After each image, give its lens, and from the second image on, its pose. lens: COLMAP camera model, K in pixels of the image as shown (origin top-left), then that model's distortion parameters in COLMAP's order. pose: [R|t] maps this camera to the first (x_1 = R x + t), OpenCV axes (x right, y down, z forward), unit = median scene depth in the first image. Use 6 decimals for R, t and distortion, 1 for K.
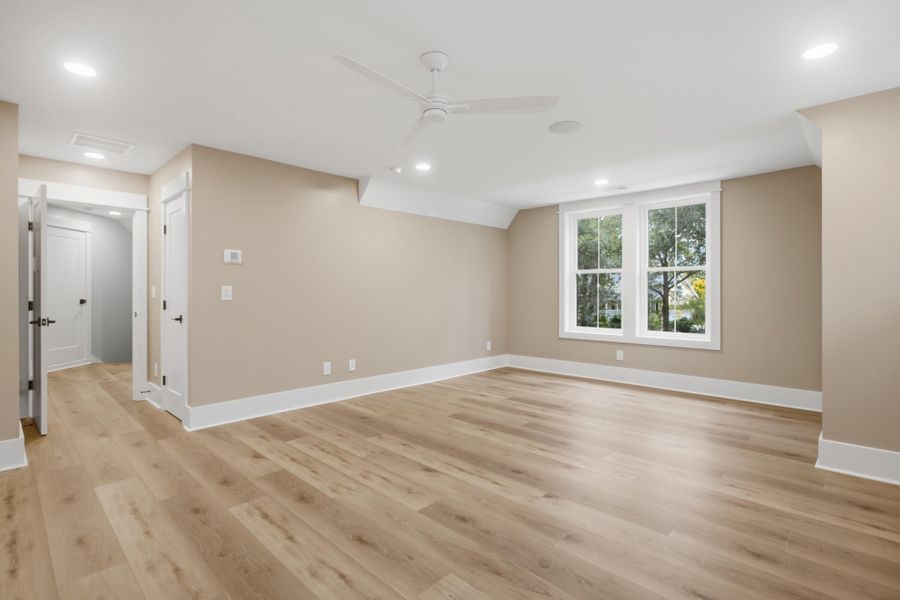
lens RADIAL K [[439.9, 0, 454.4], [0, 439.9, 298.2], [0, 0, 1]] dist [-0.000620, 0.002252]
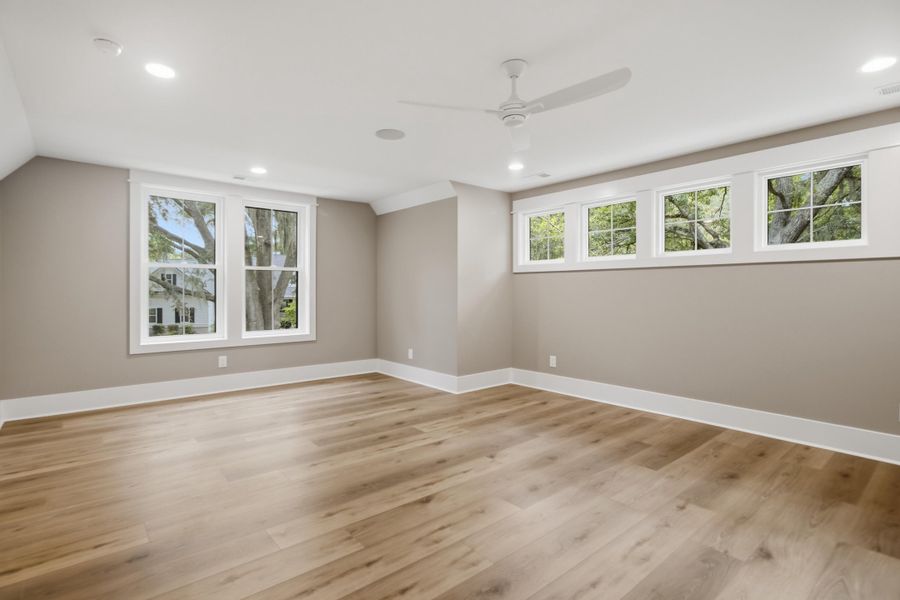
lens RADIAL K [[439.9, 0, 452.3], [0, 439.9, 294.9], [0, 0, 1]] dist [-0.000620, 0.002252]
pose [[0.098125, -0.009501, 0.995129, -0.795602], [0.012642, 0.999886, 0.008300, -0.013539], [-0.995094, 0.011766, 0.098234, 0.760689]]
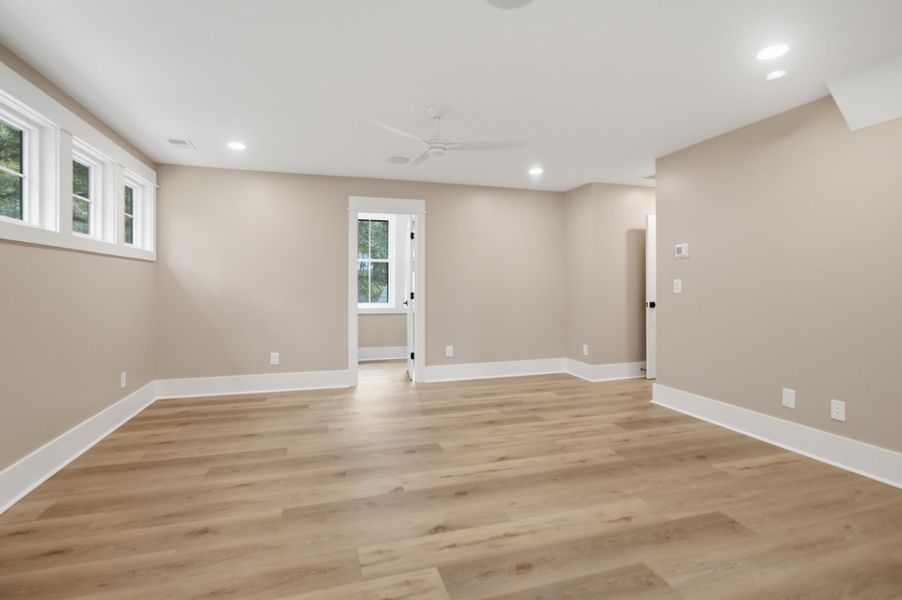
lens RADIAL K [[440.9, 0, 442.0], [0, 440.9, 291.9], [0, 0, 1]] dist [-0.000620, 0.002252]
pose [[-0.502756, 0.016682, -0.864268, 0.795469], [-0.013322, 0.999546, 0.027043, -0.022082], [0.864326, 0.025110, -0.502305, 1.224471]]
